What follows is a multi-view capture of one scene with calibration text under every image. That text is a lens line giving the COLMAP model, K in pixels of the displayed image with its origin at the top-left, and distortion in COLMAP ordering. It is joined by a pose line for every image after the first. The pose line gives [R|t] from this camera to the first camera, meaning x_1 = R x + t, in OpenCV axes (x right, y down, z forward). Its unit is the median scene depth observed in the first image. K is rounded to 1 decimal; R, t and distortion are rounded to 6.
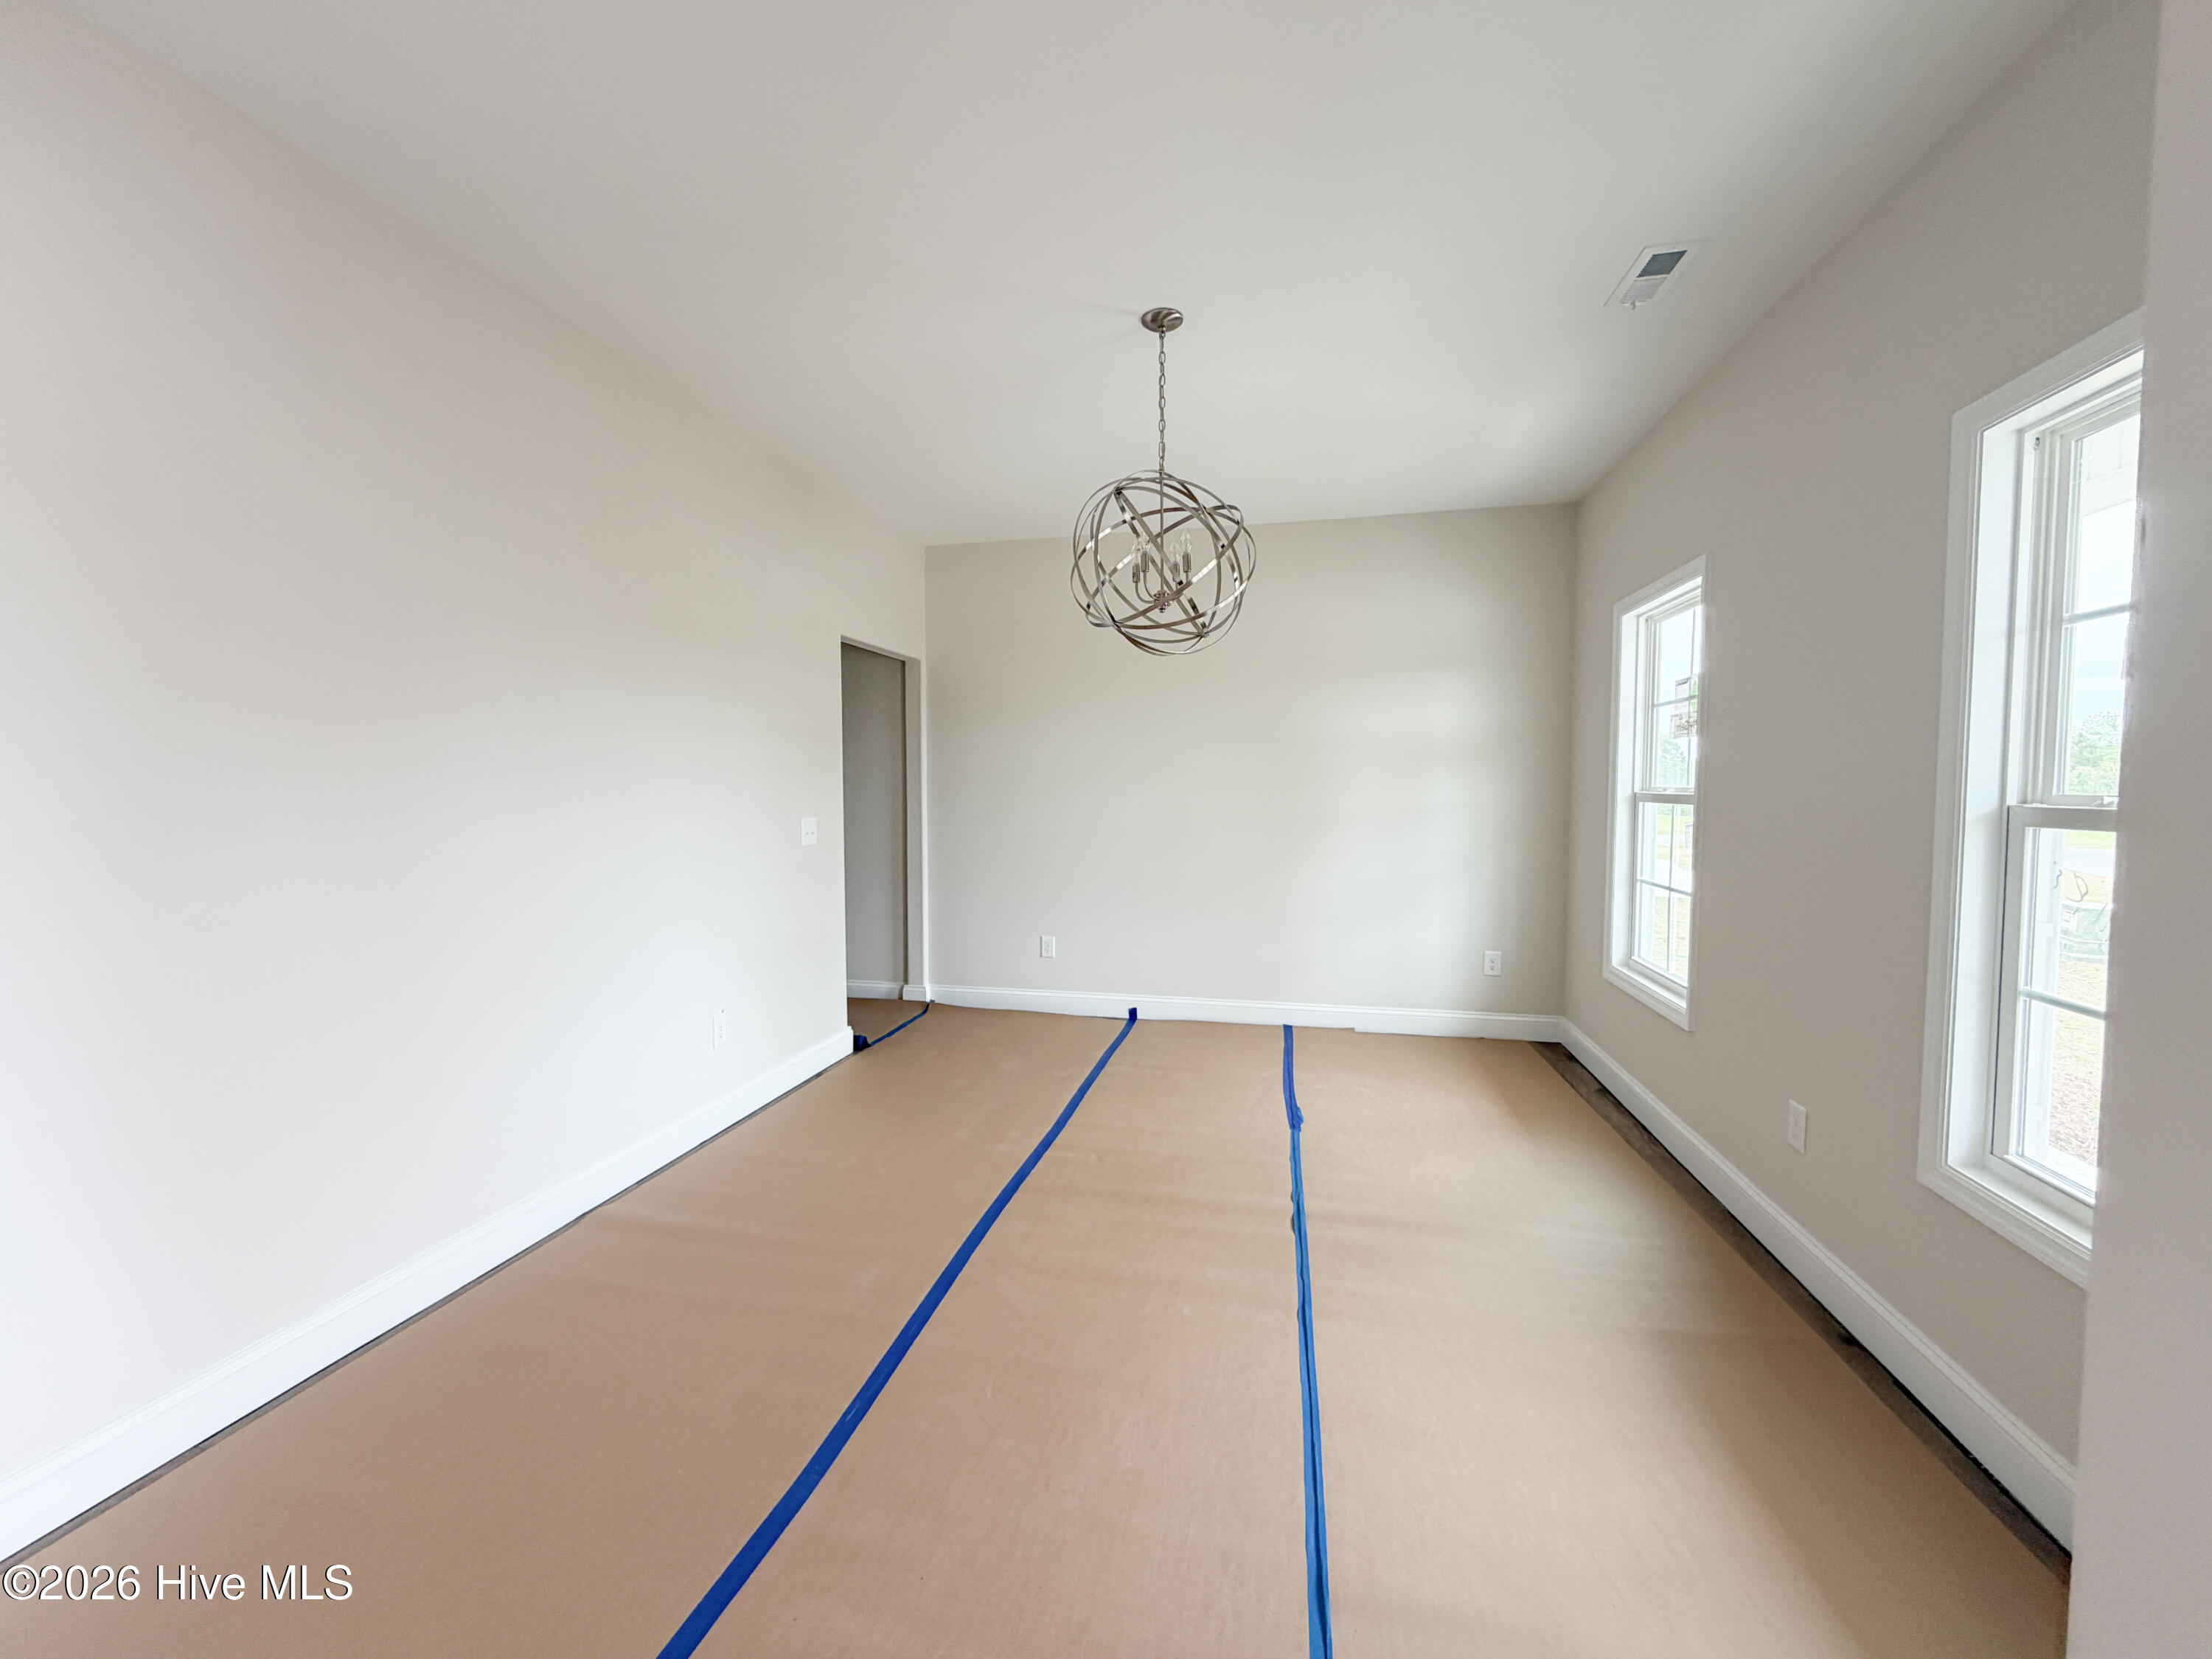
lens RADIAL K [[894.2, 0, 1091.0], [0, 894.2, 822.6], [0, 0, 1]] dist [-0.001193, 0.000415]
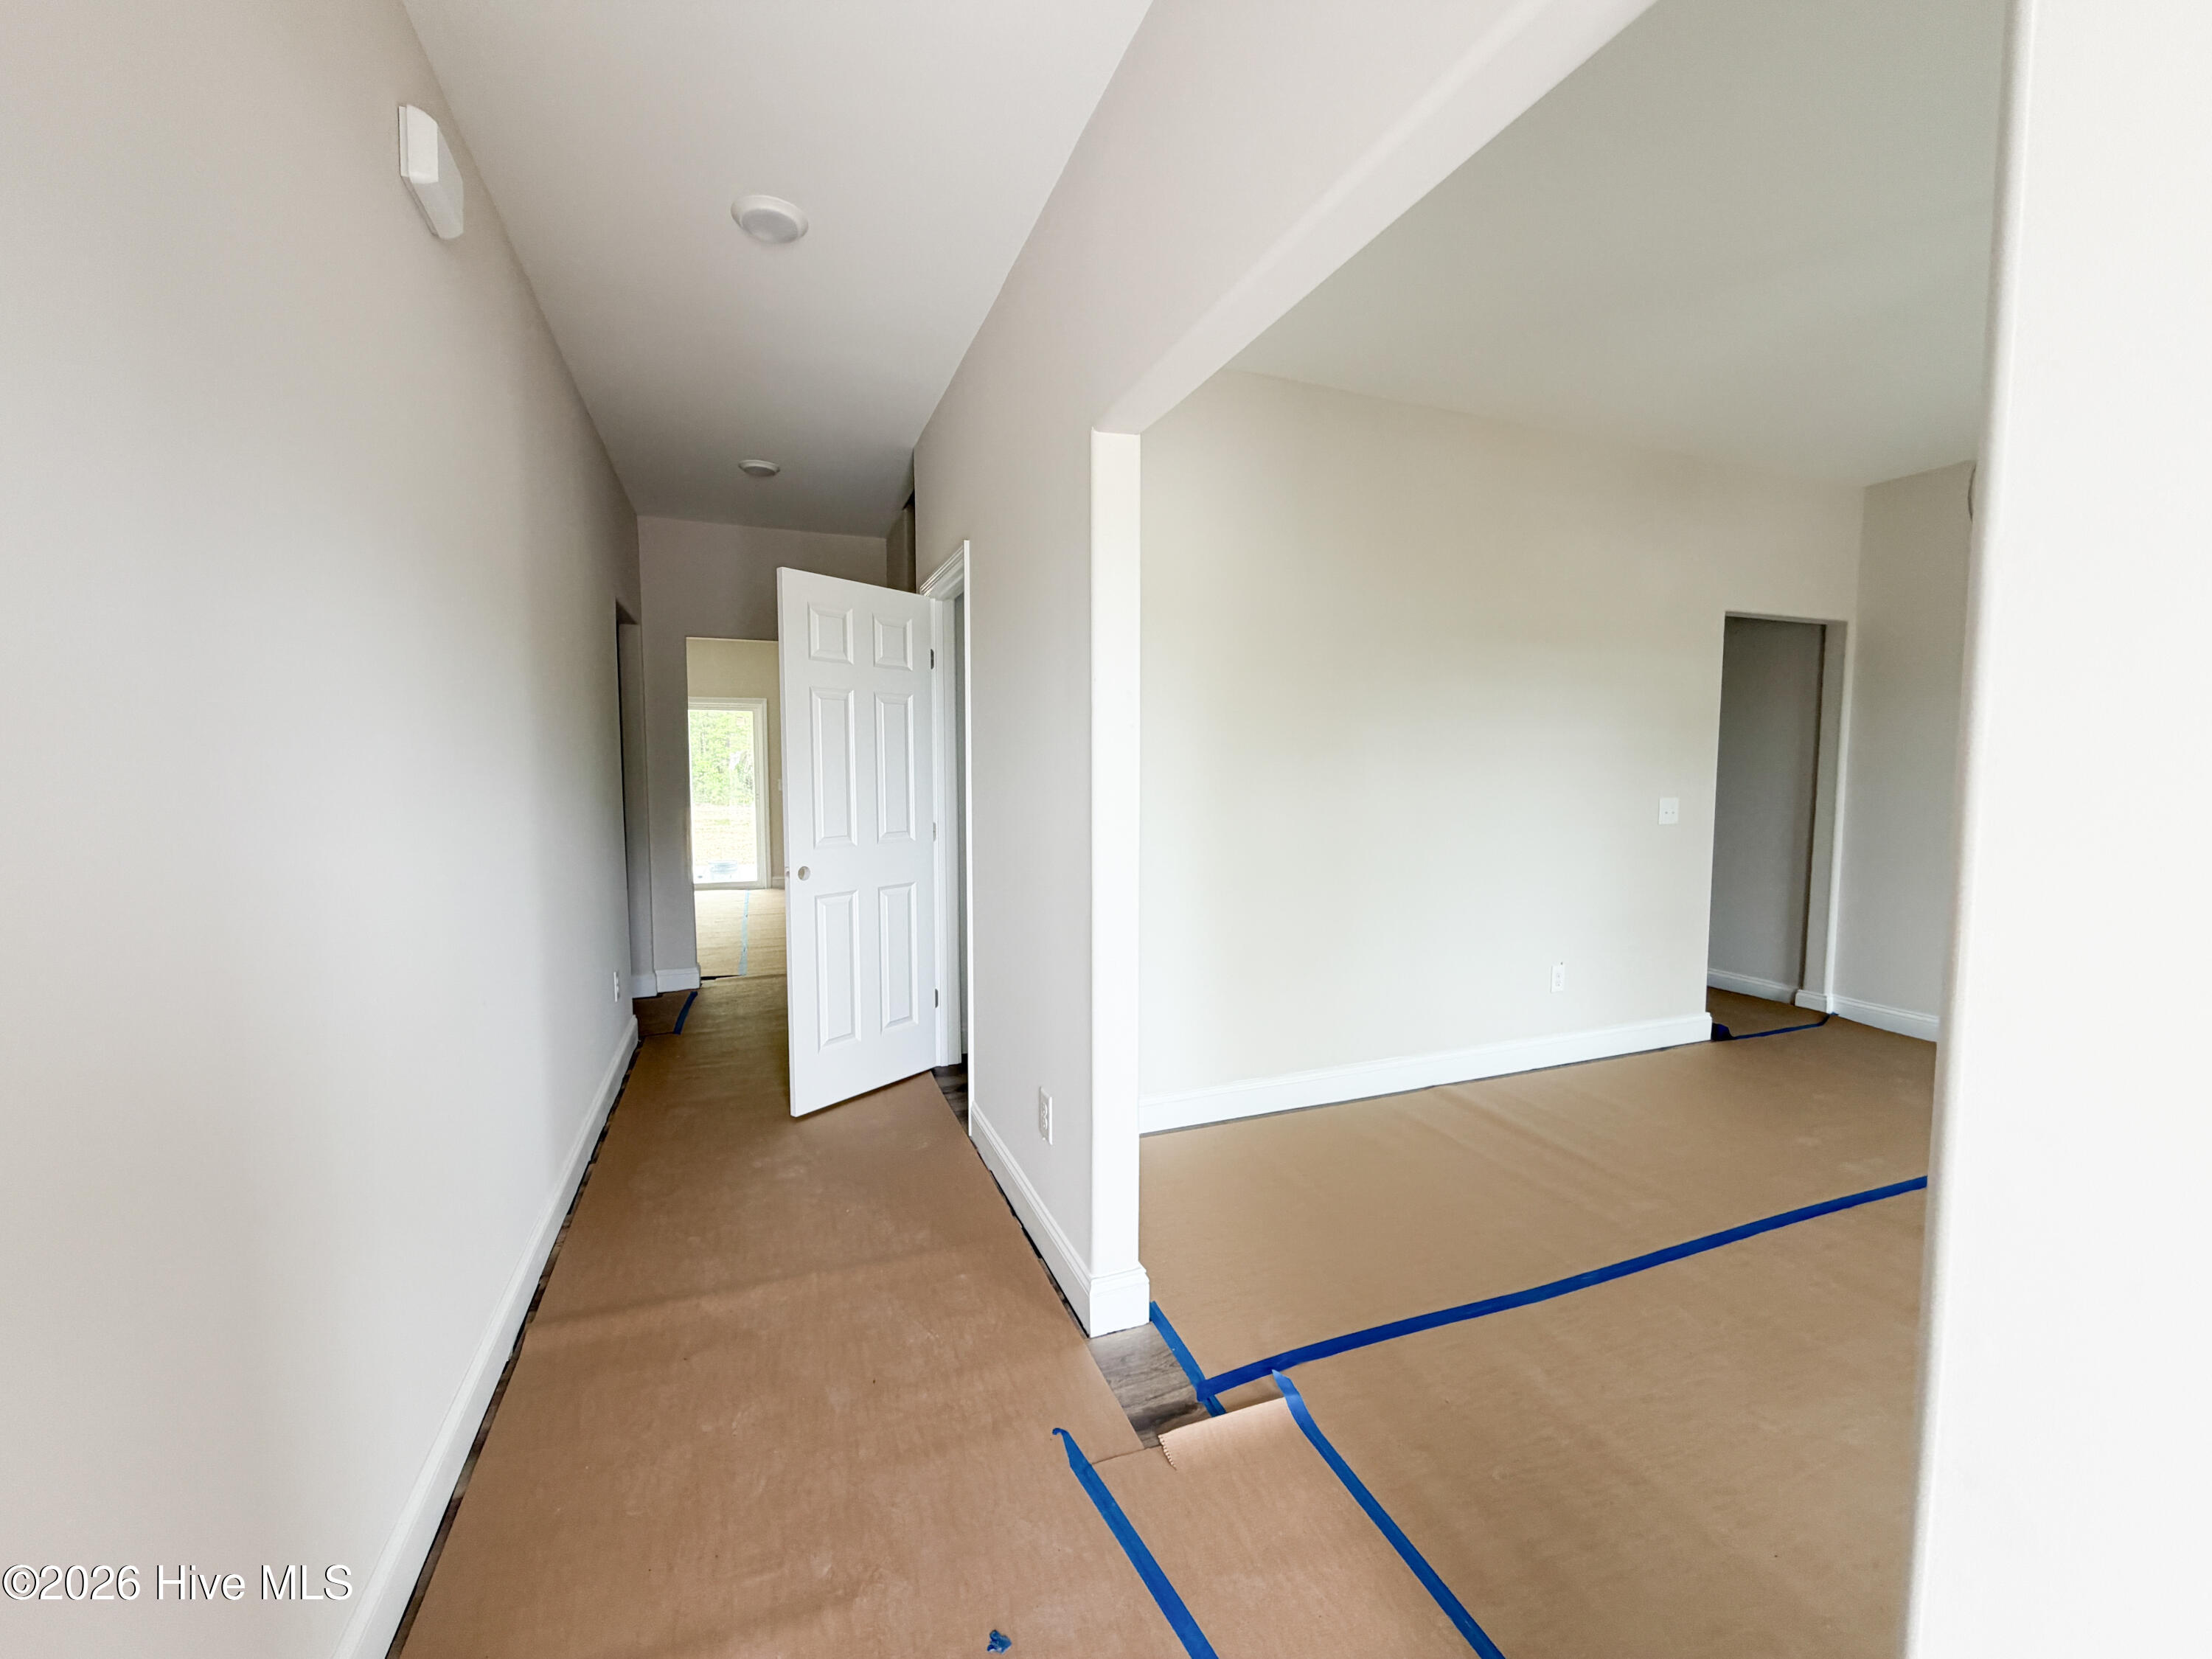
lens RADIAL K [[894.2, 0, 1094.5], [0, 894.2, 823.4], [0, 0, 1]] dist [-0.001193, 0.000415]
pose [[0.572843, 0.061136, -0.817382, 0.135684], [-0.040108, 0.998111, 0.046545, 0.002726], [0.818683, 0.006120, 0.574213, -0.116523]]
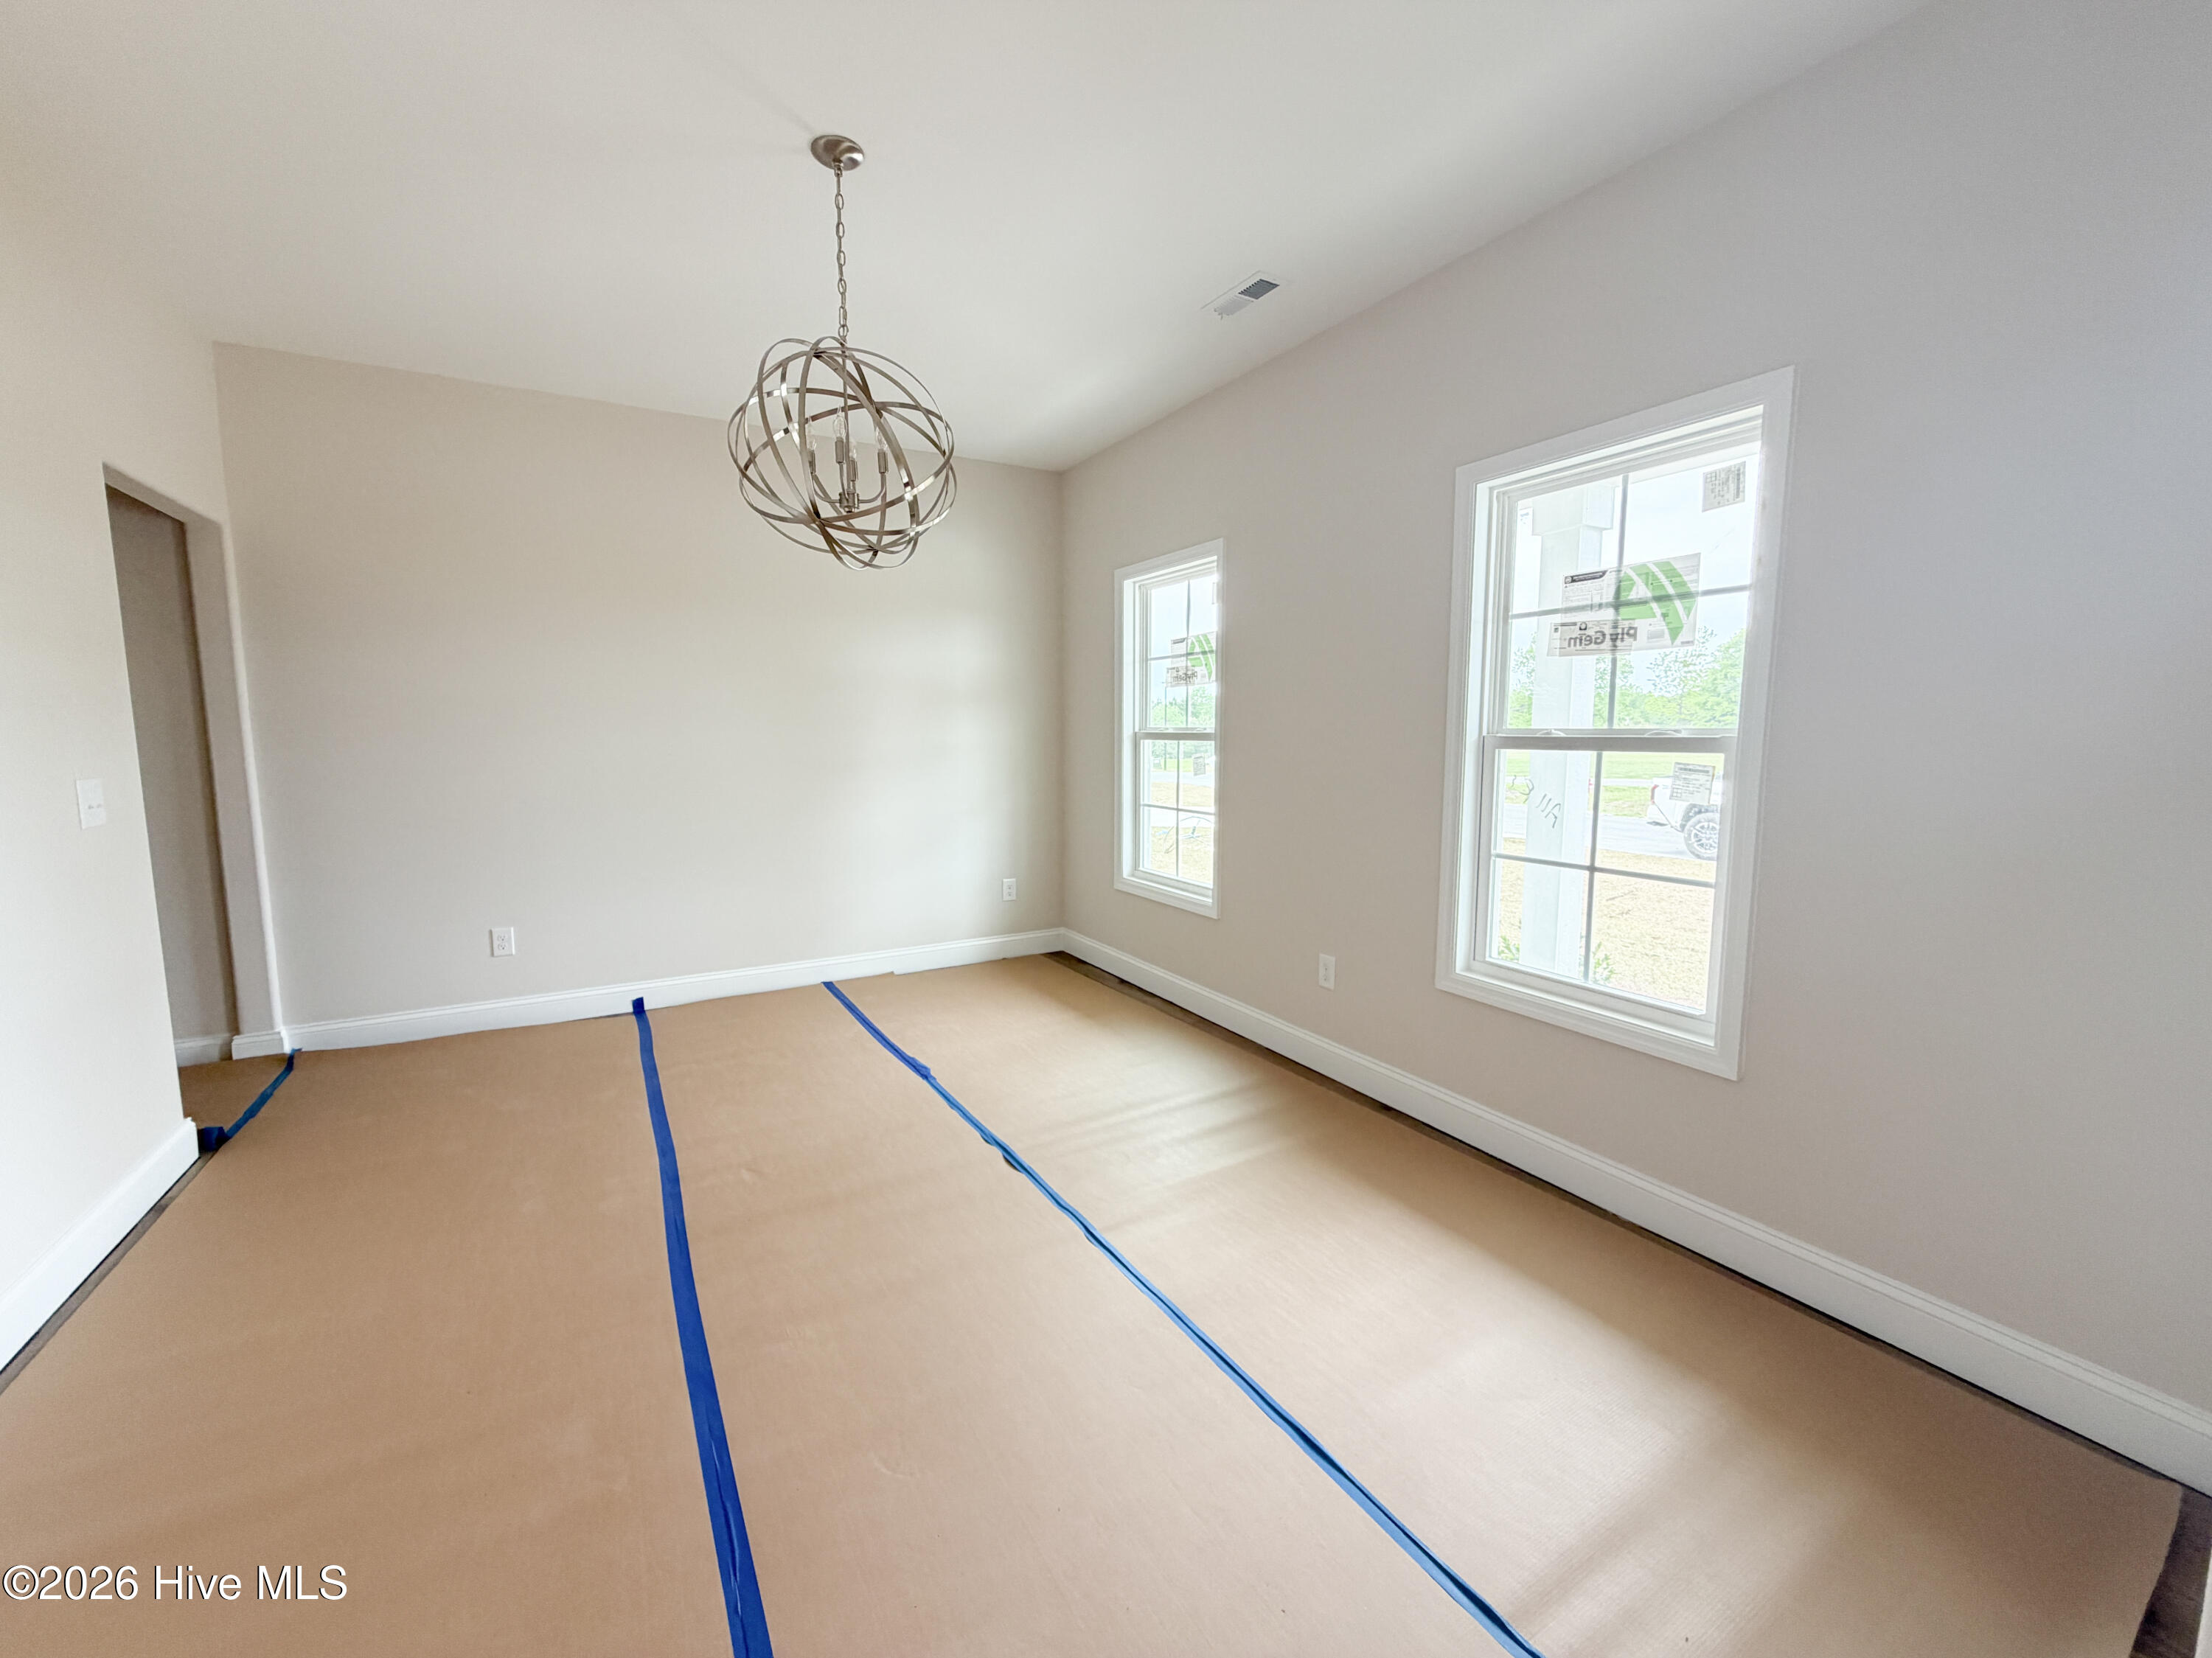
lens RADIAL K [[894.1, 0, 1108.7], [0, 894.1, 824.8], [0, 0, 1]] dist [-0.001193, 0.000415]
pose [[0.730733, -0.072251, 0.678829, -0.215496], [0.029210, 0.996782, 0.074648, 0.000138], [-0.682038, -0.034720, 0.730492, 0.131116]]
